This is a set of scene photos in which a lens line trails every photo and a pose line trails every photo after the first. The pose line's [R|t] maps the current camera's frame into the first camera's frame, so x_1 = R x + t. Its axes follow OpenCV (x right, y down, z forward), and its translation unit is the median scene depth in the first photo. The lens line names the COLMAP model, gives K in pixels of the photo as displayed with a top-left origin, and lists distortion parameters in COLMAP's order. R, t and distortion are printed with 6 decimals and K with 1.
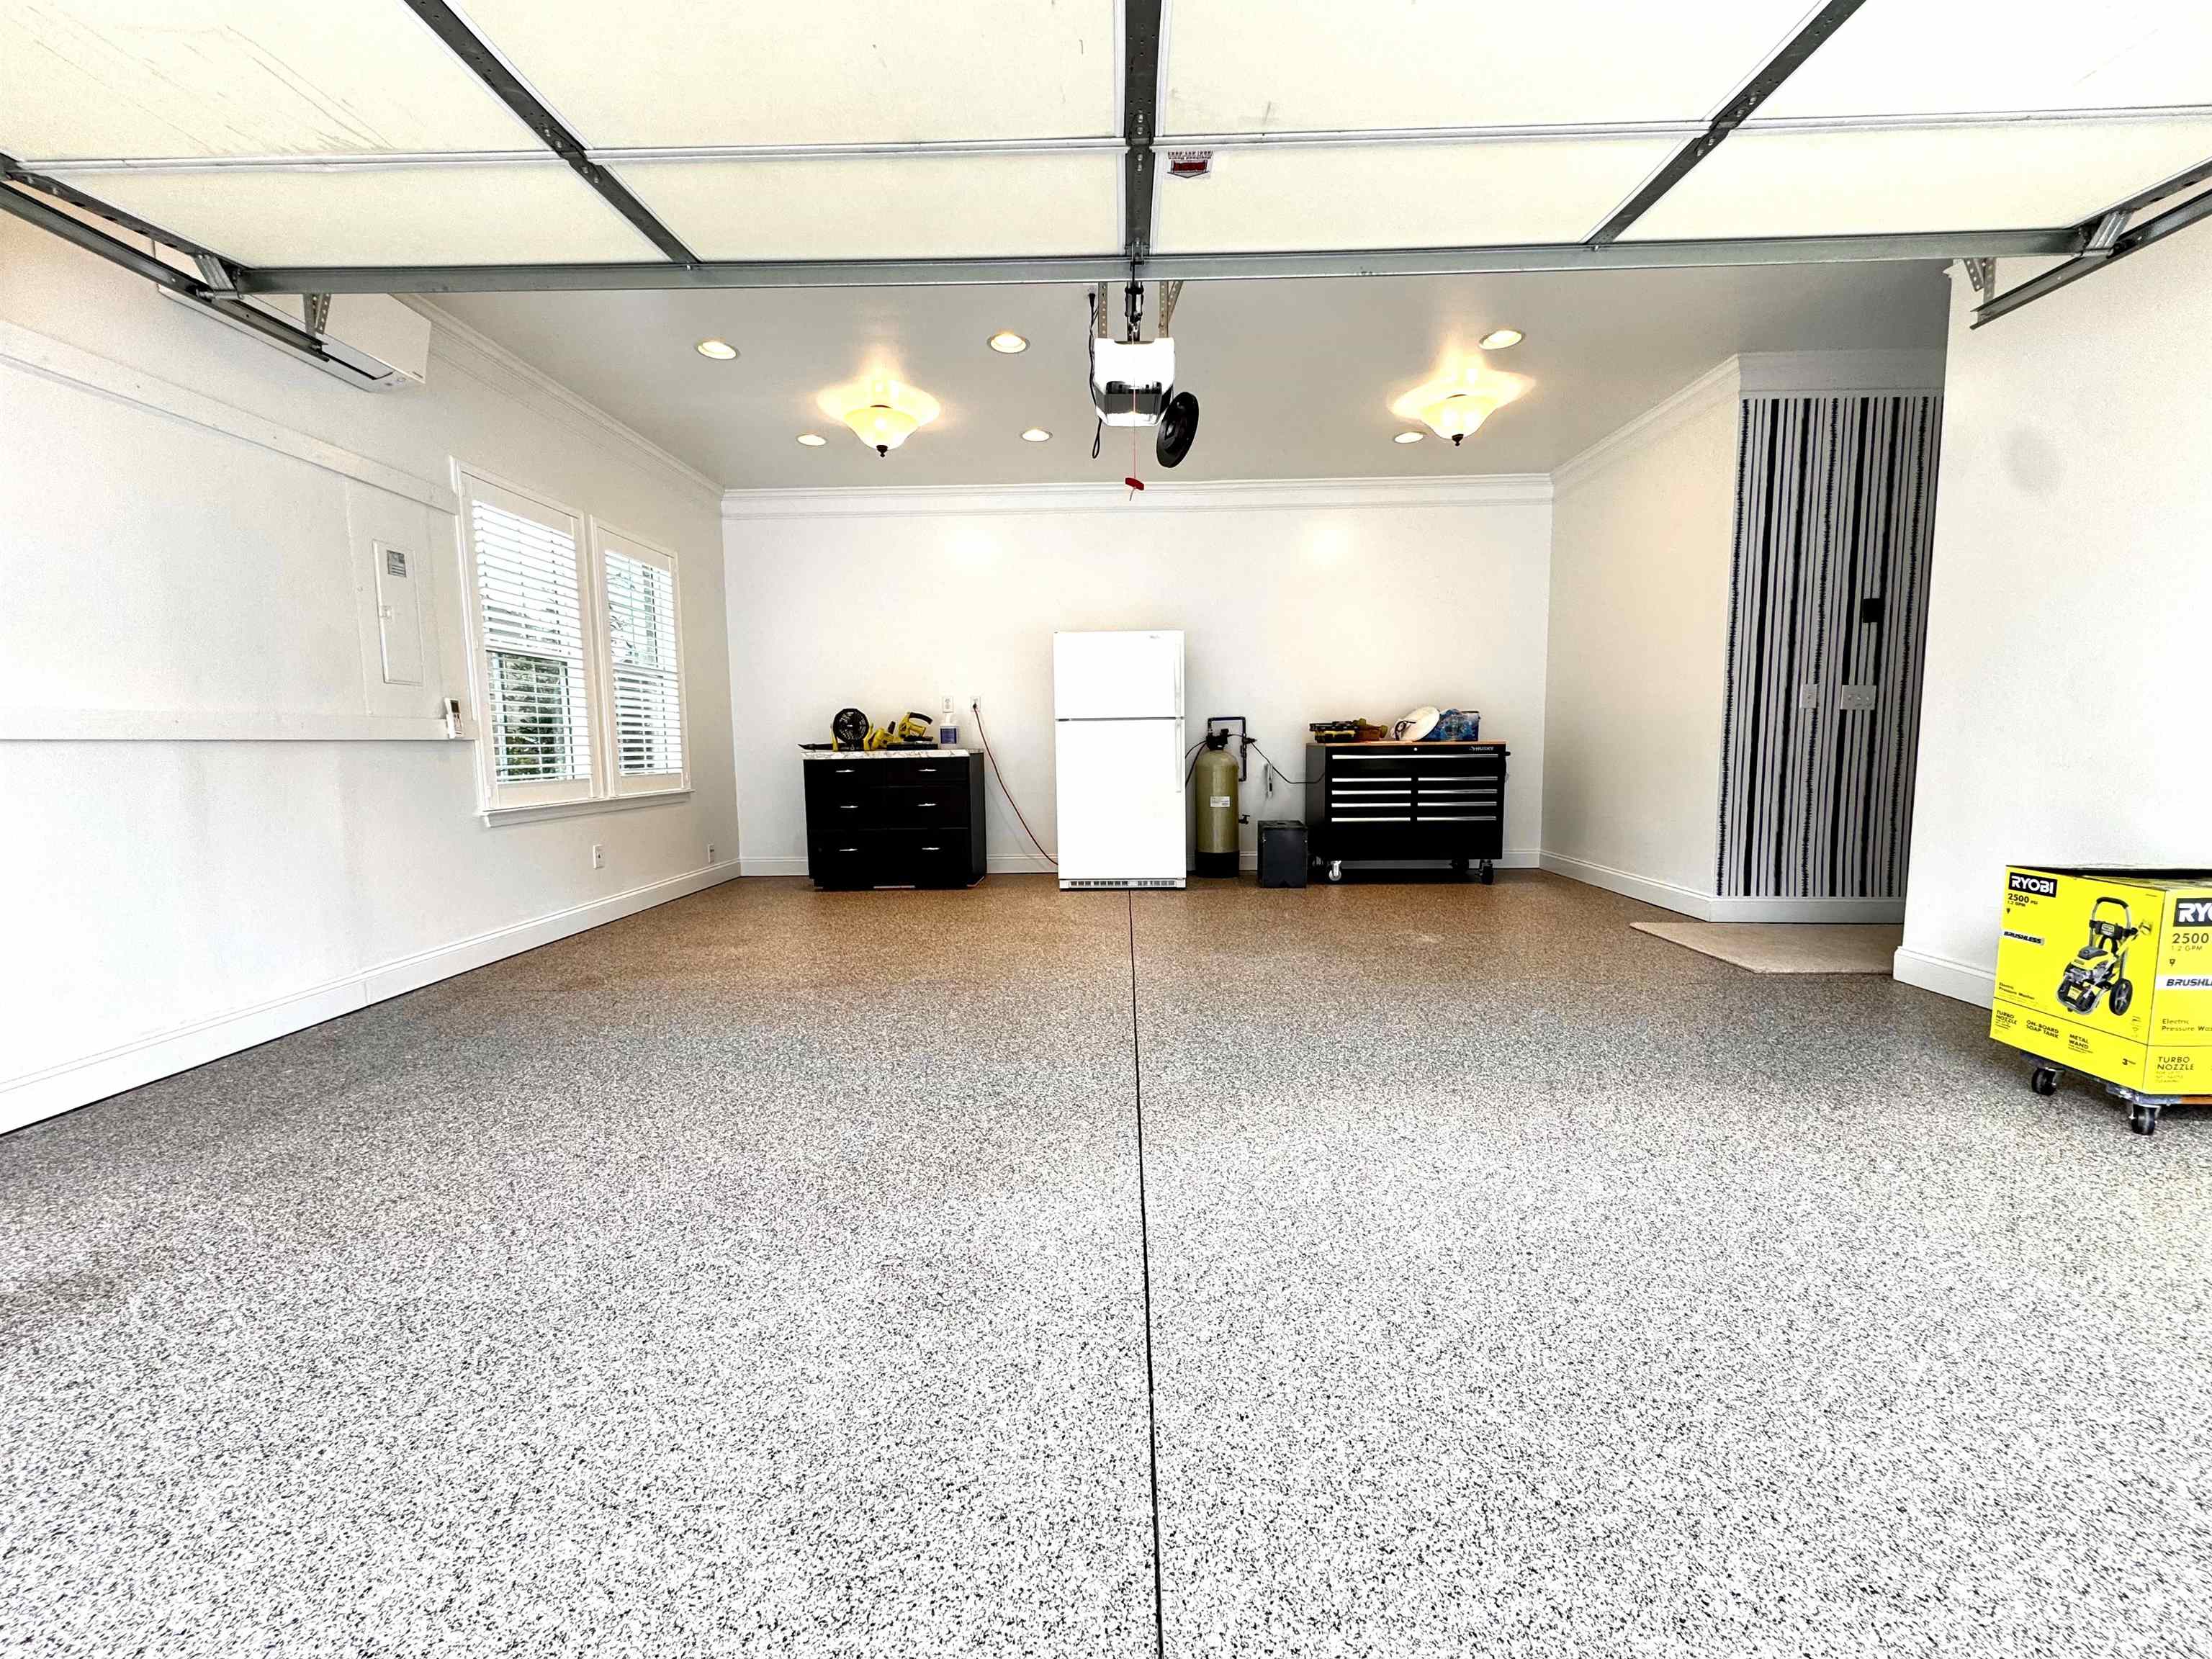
lens RADIAL K [[891.4, 0, 1105.3], [0, 891.4, 833.6], [0, 0, 1]] dist [-0.001394, 0.000138]
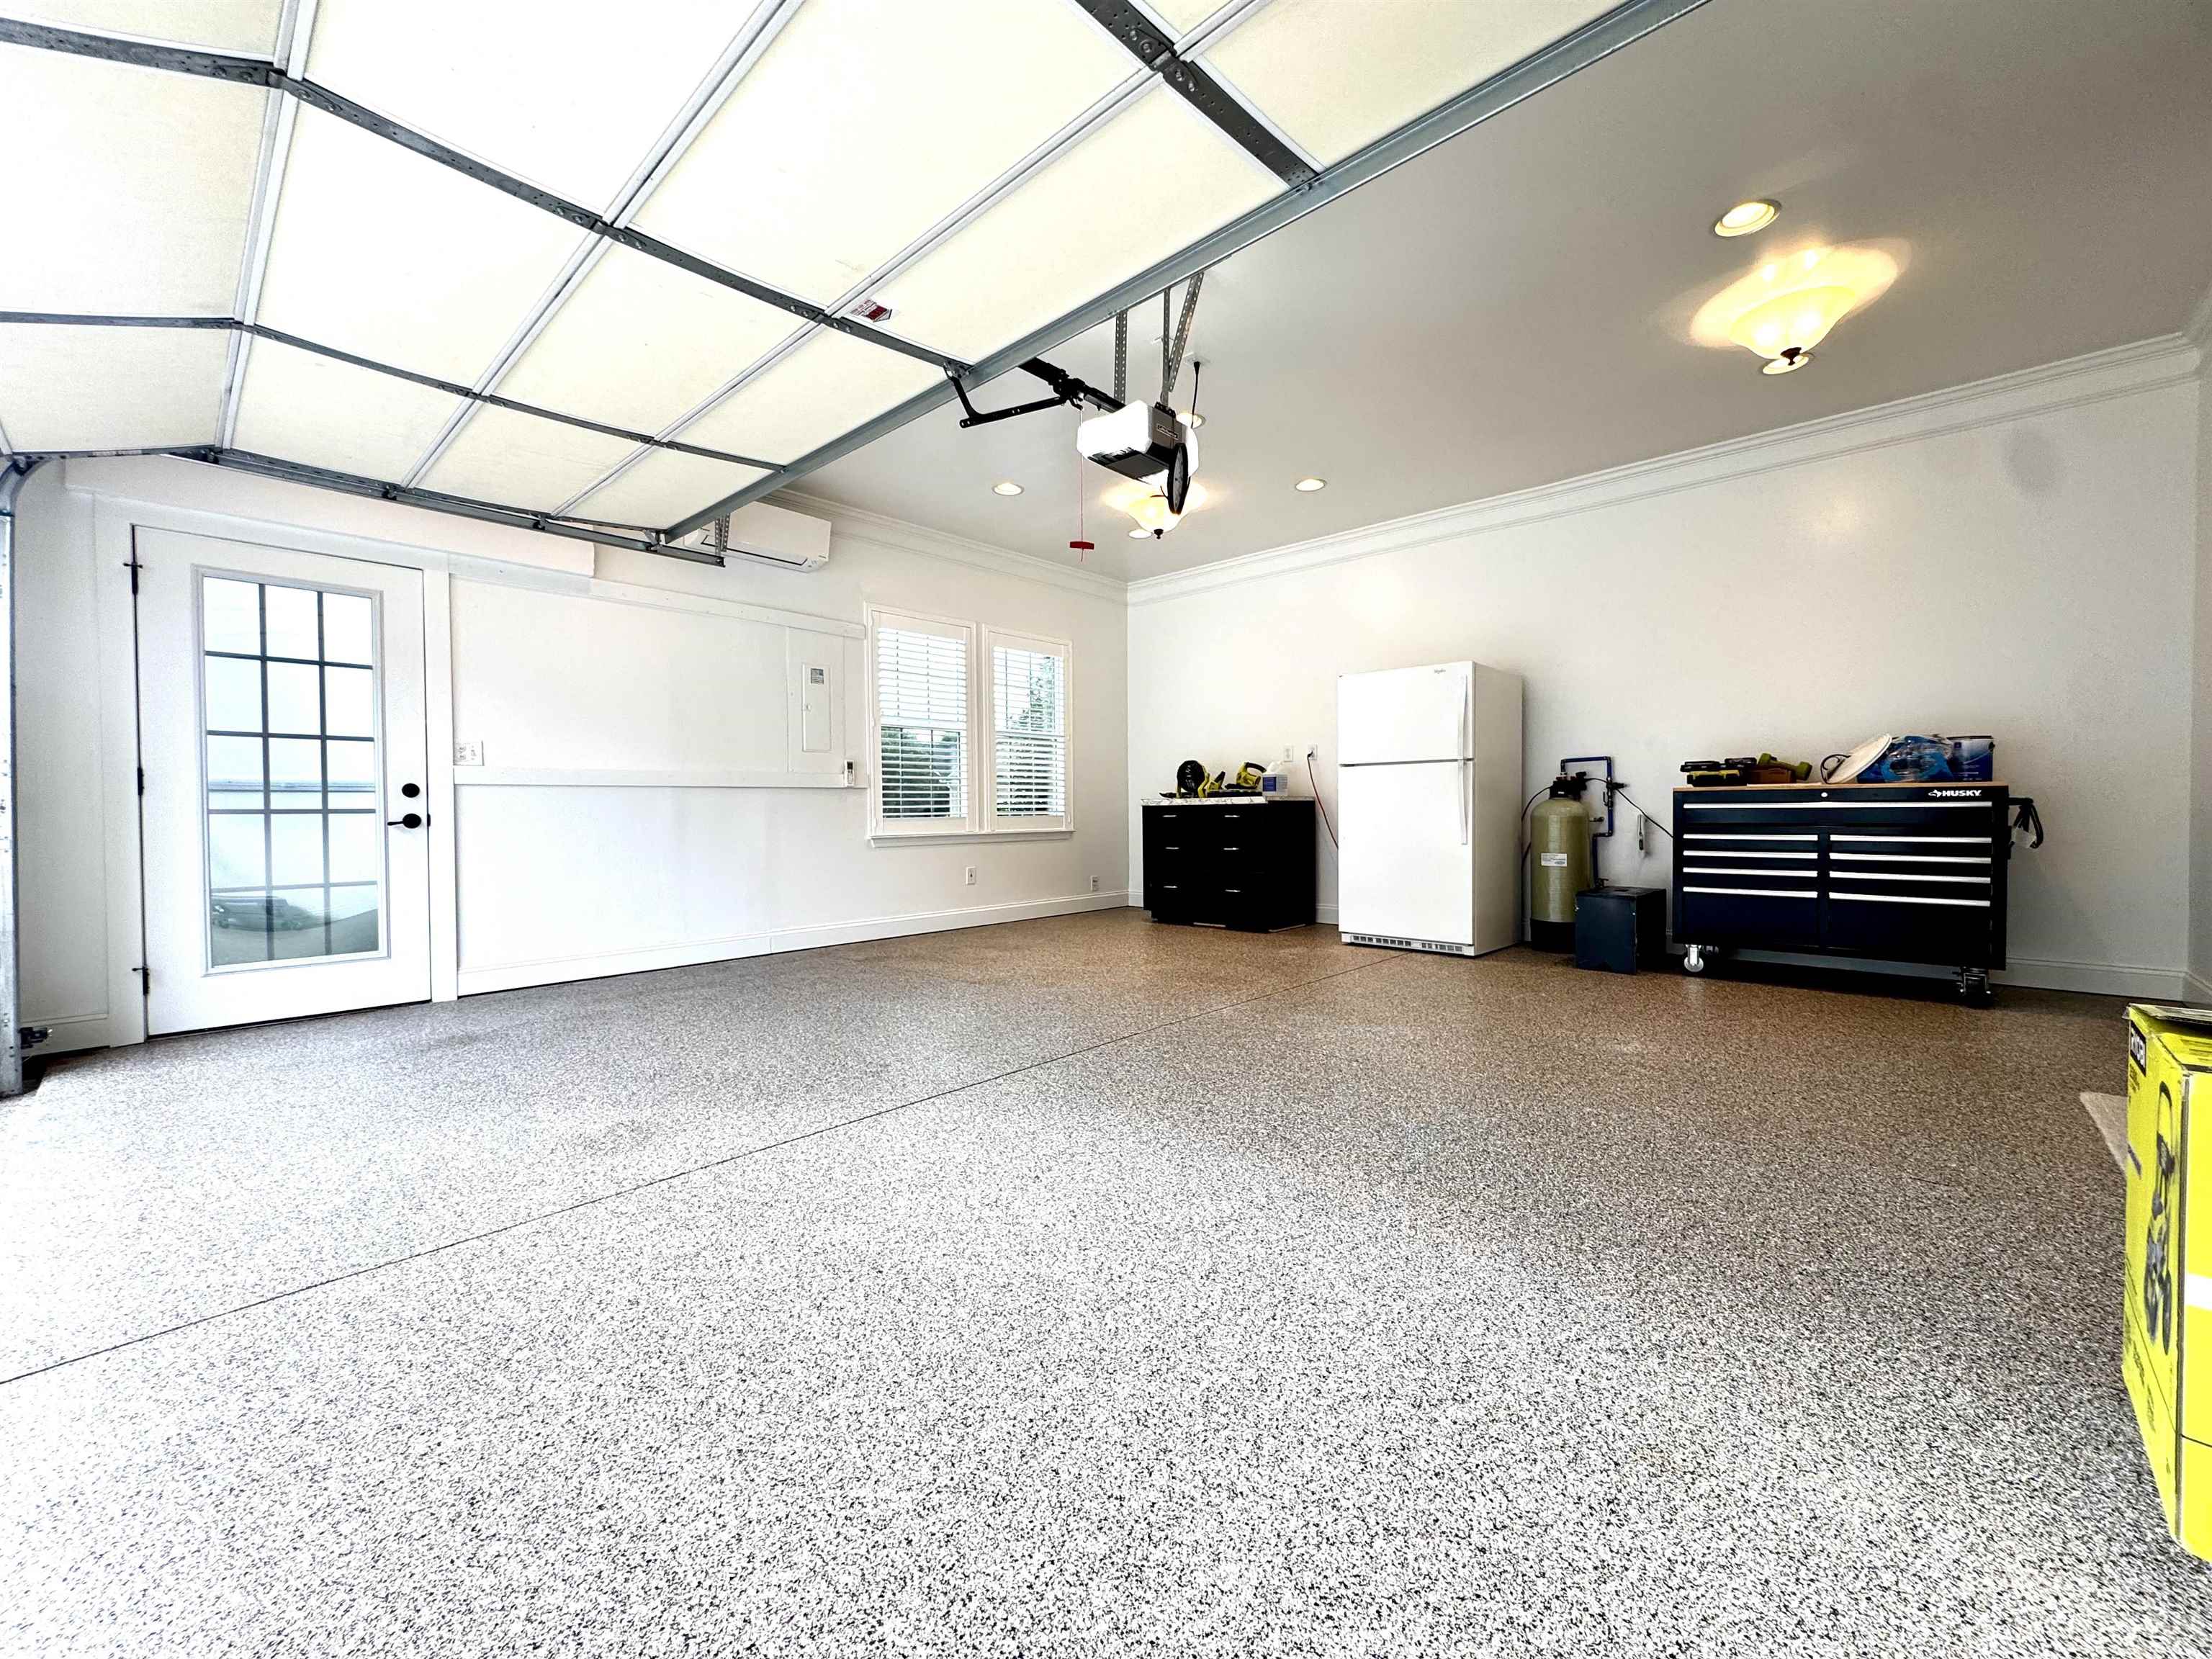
lens RADIAL K [[895.5, 0, 1106.0], [0, 895.5, 829.5], [0, 0, 1]] dist [-0.002228, -0.000312]
pose [[0.740729, 0.021873, -0.671448, 0.402360], [-0.068579, 0.996710, -0.043186, 0.000647], [0.668294, 0.078037, 0.739793, 0.117291]]
